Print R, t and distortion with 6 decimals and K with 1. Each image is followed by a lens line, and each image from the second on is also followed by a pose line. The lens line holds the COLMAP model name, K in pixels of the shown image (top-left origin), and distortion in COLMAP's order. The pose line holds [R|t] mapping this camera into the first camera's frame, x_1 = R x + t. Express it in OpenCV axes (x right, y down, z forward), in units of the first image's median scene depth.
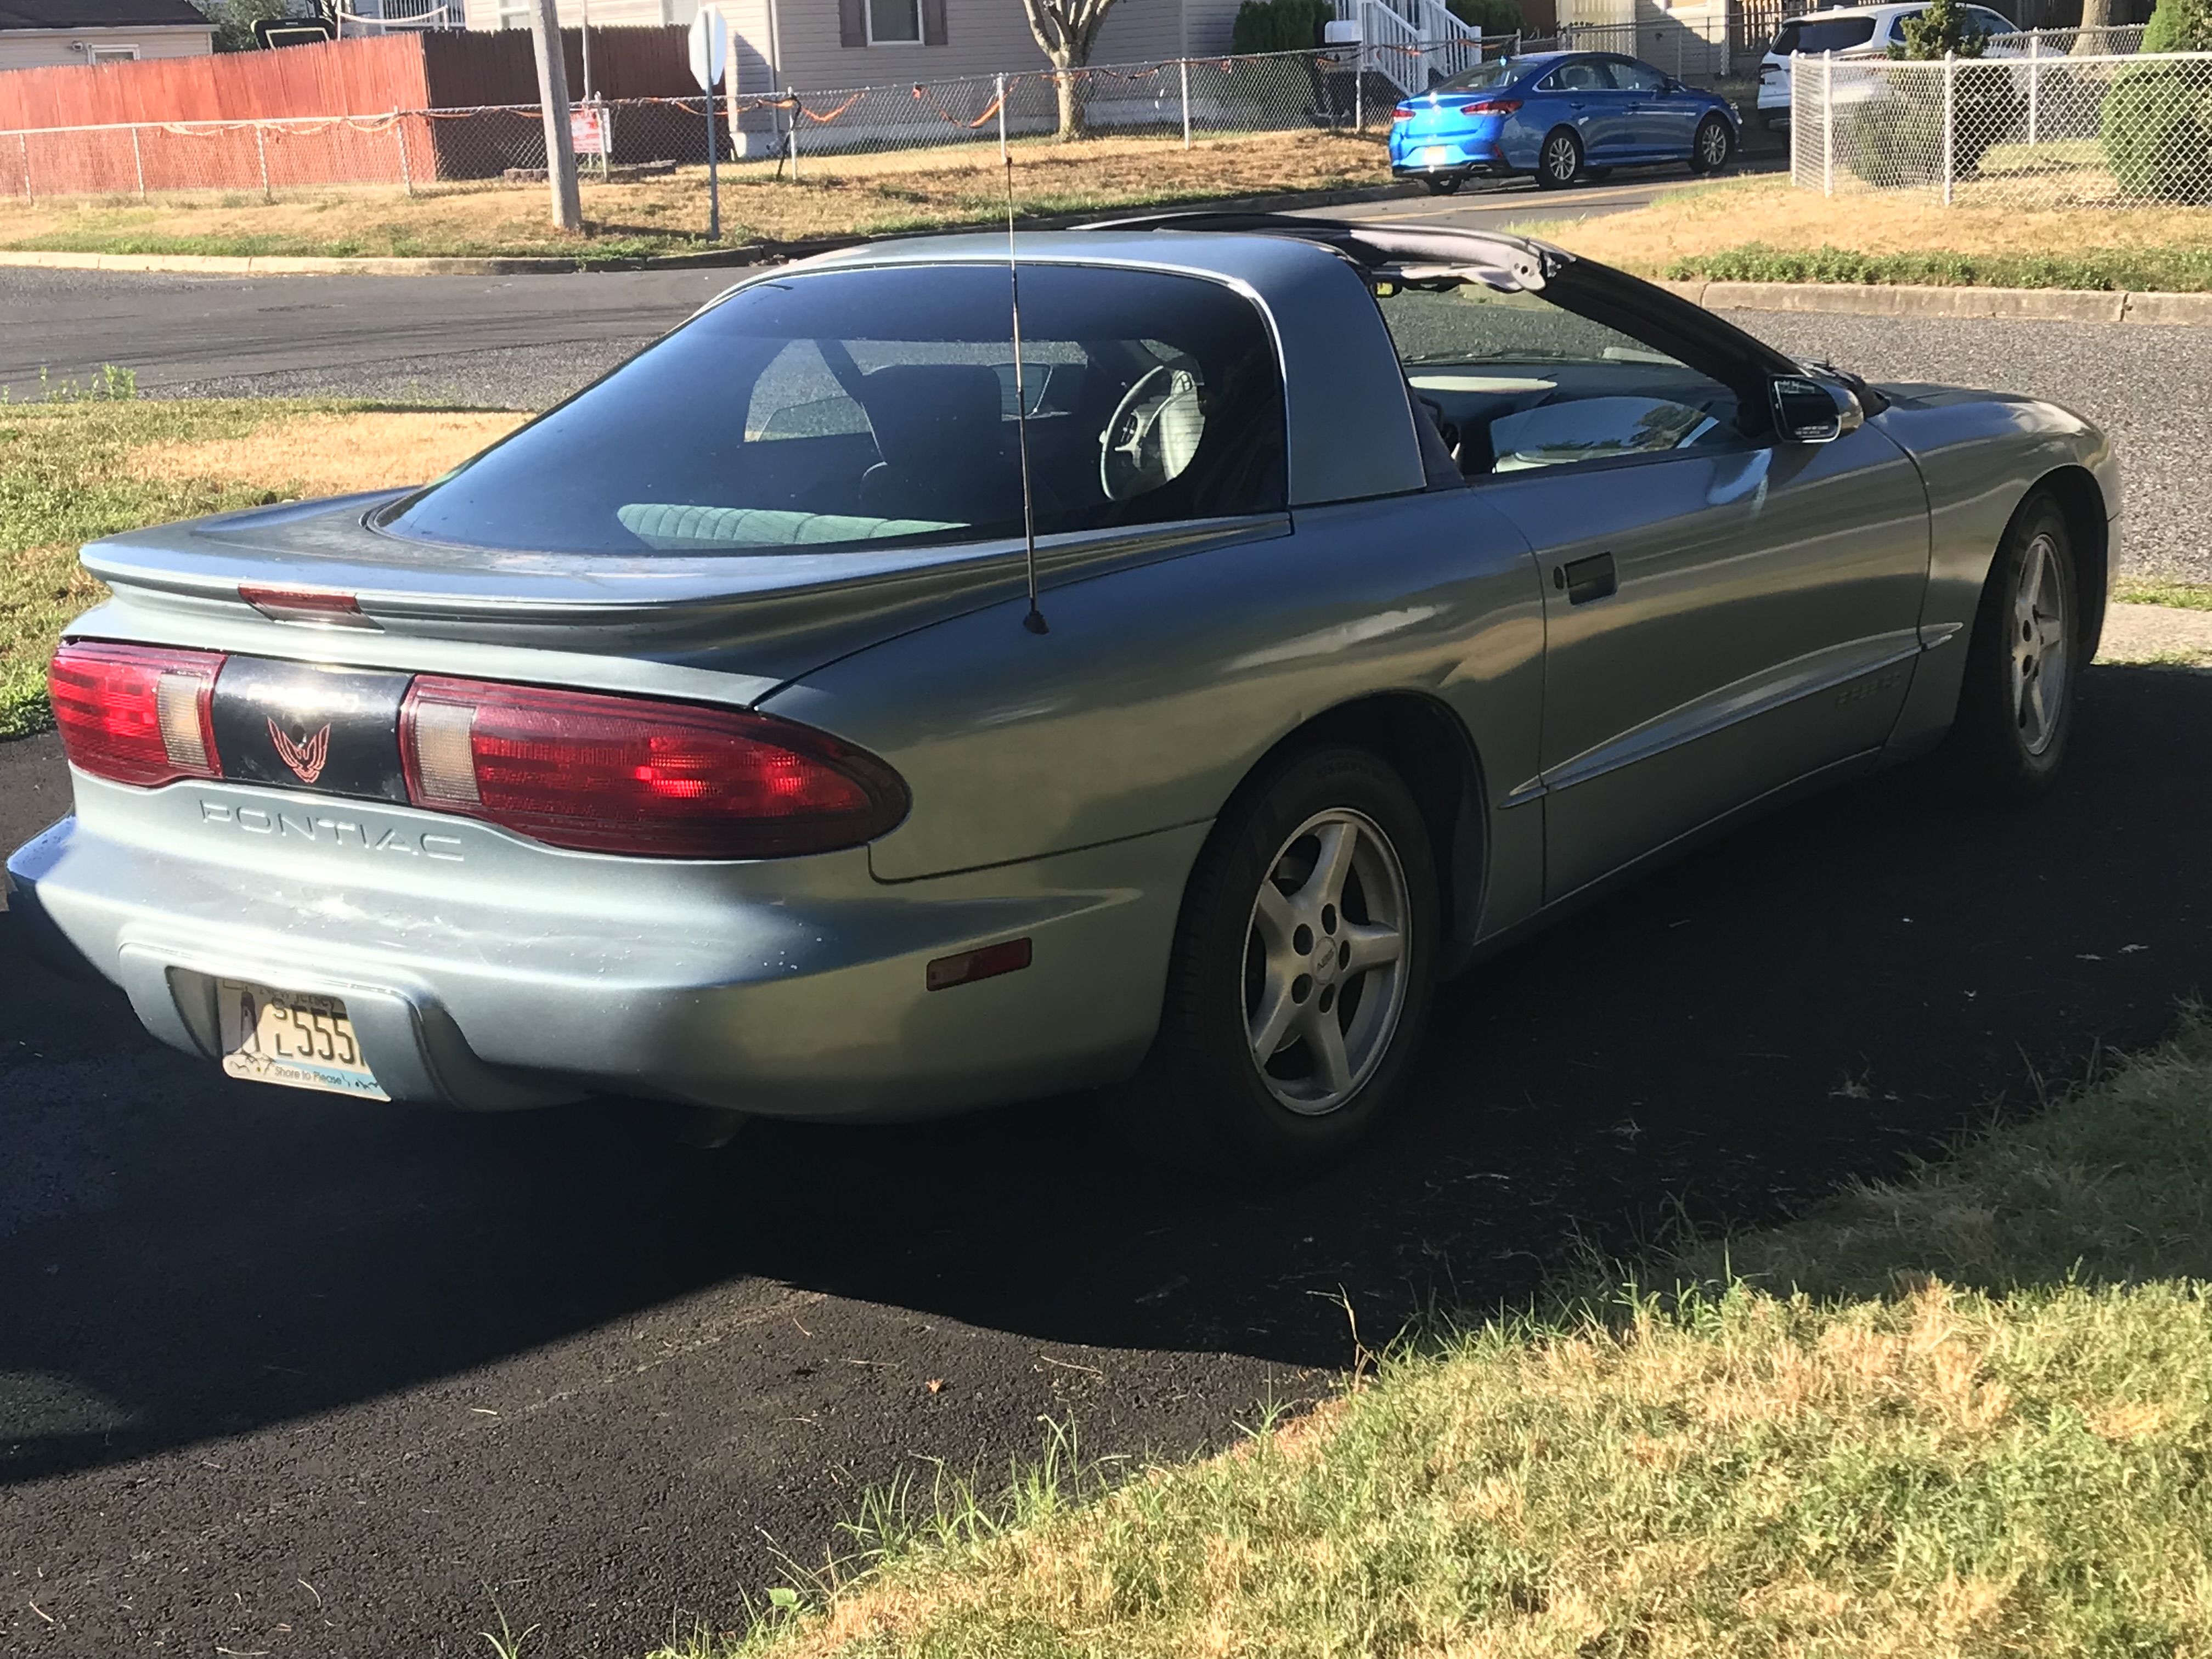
lens RADIAL K [[3050.8, 0, 1106.4], [0, 3050.8, 777.6], [0, 0, 1]] dist [0.151124, -0.616161]
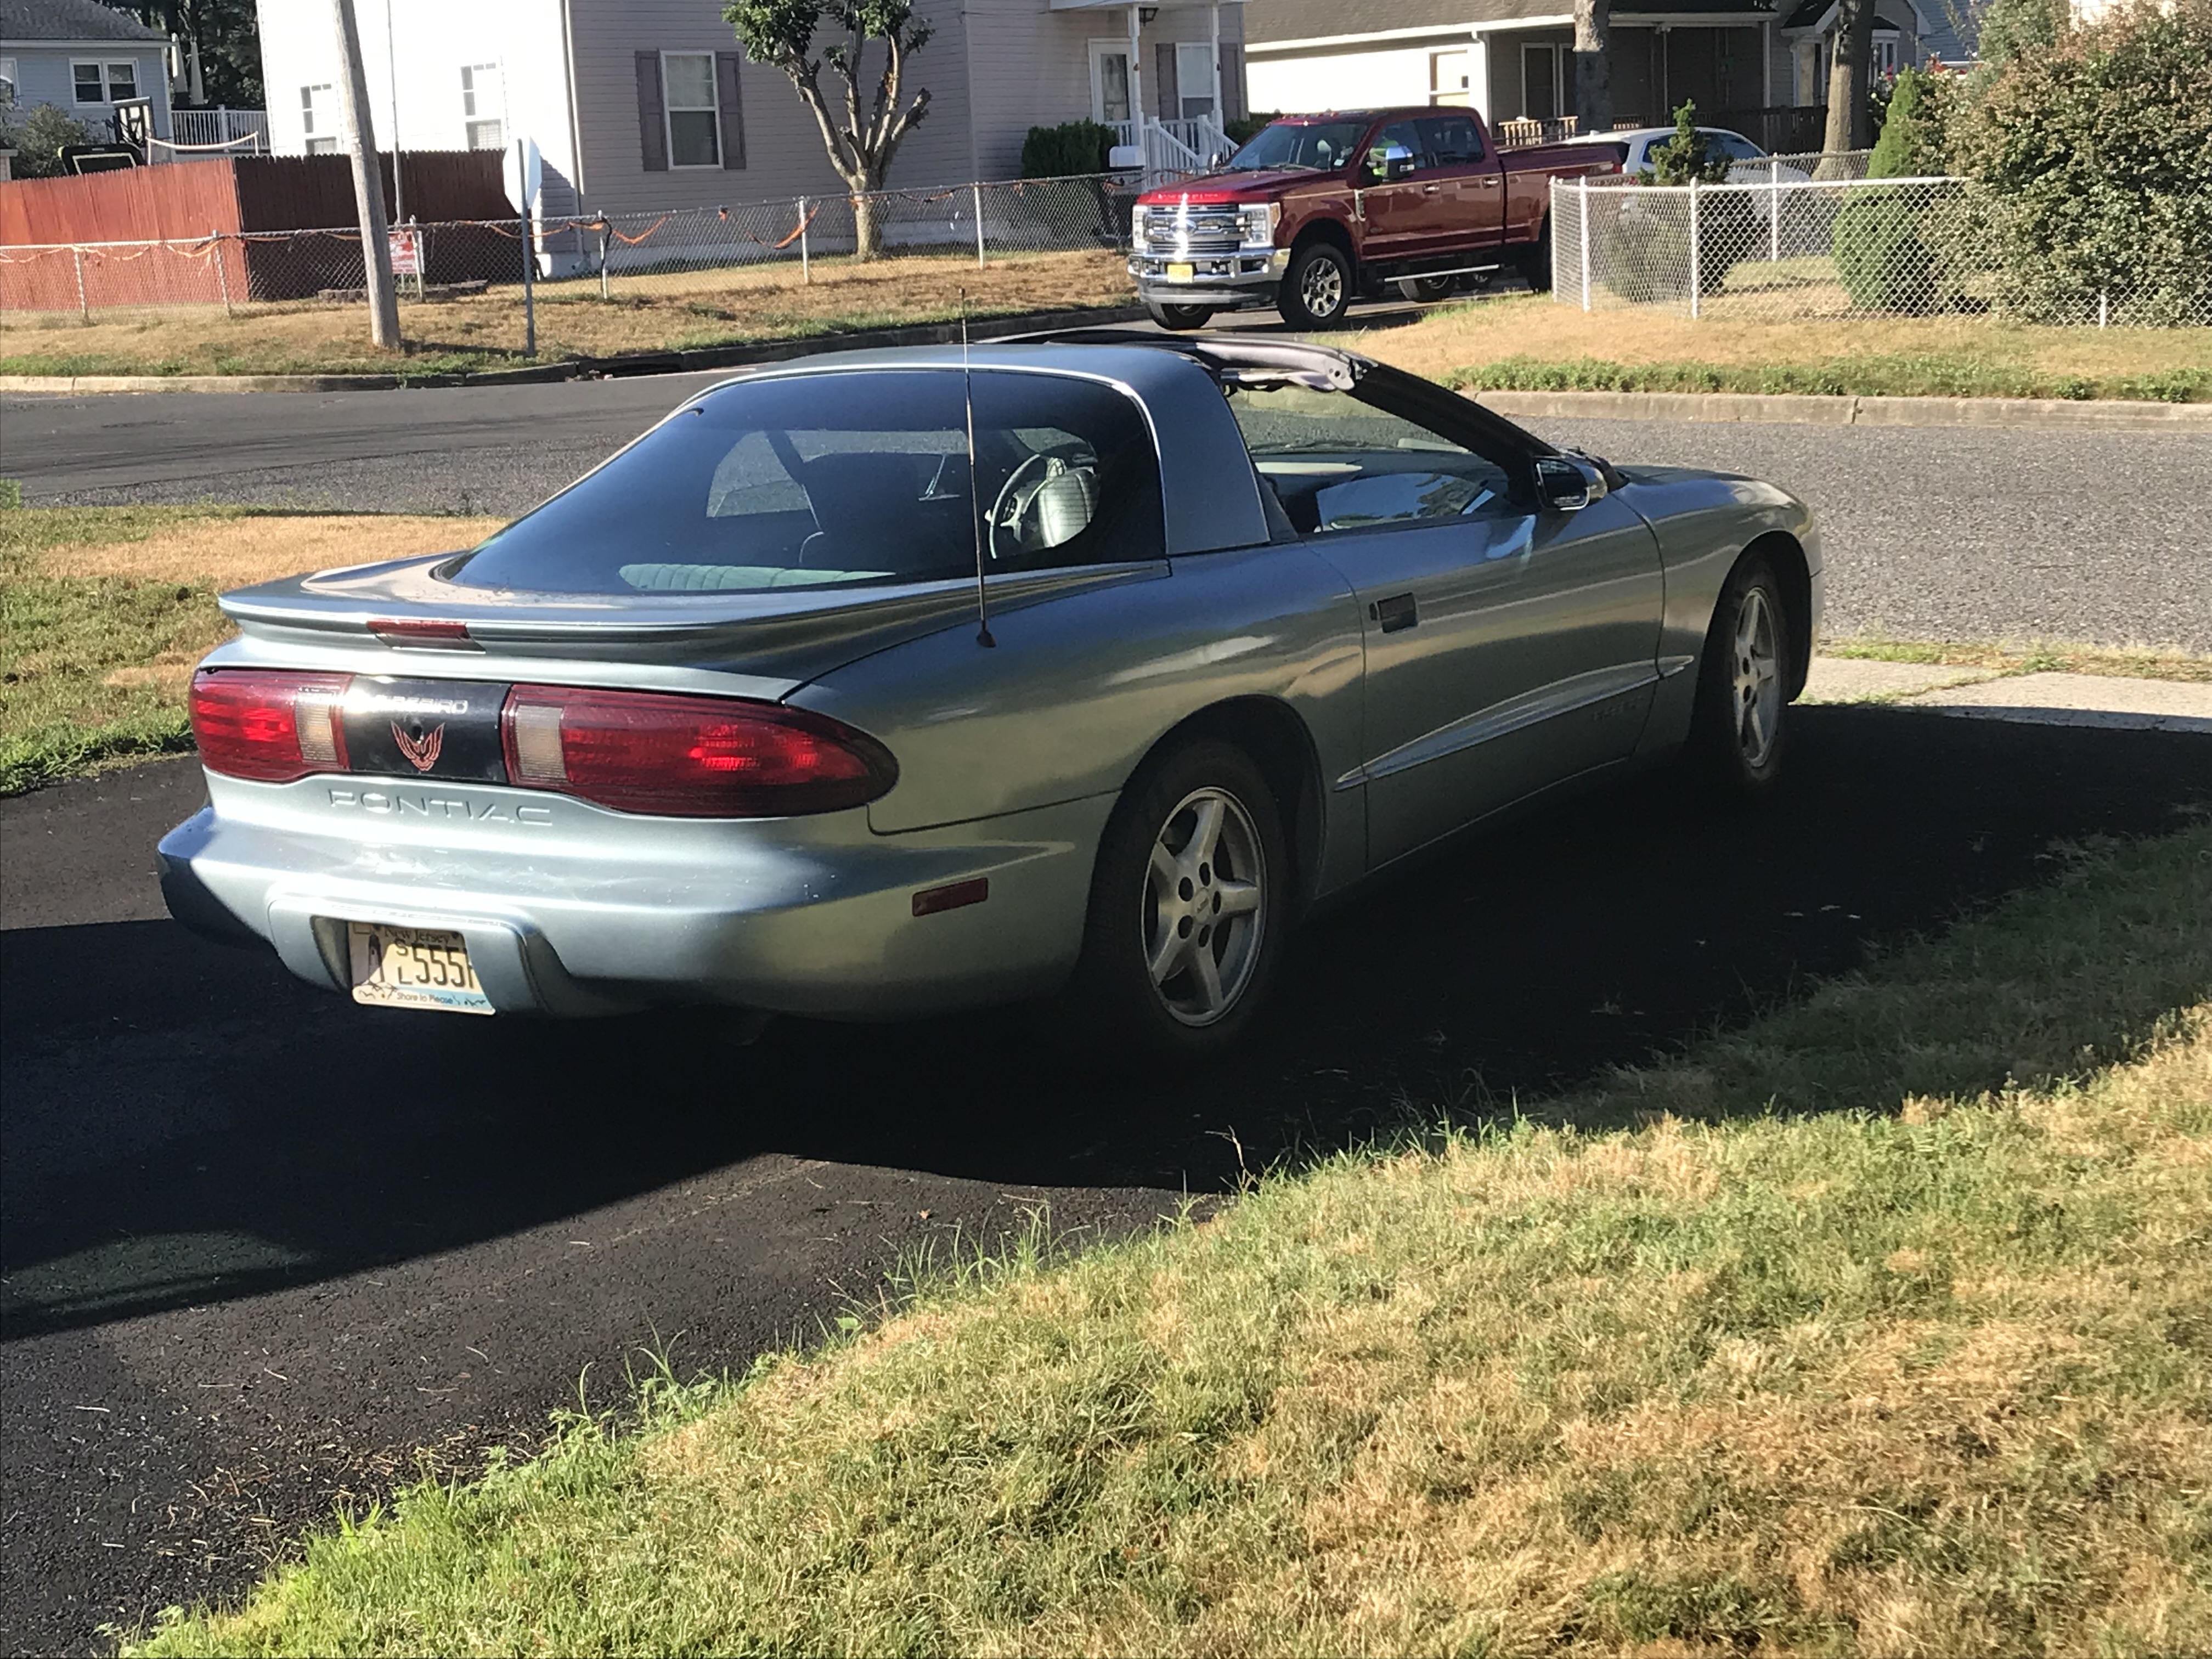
lens RADIAL K [[3050.8, 0, 1106.4], [0, 3050.8, 777.6], [0, 0, 1]] dist [0.151124, -0.616161]
pose [[0.997419, -0.015729, 0.070054, -0.047806], [0.018289, 0.999182, -0.036058, 0.042349], [-0.069430, 0.037246, 0.996891, -0.231197]]
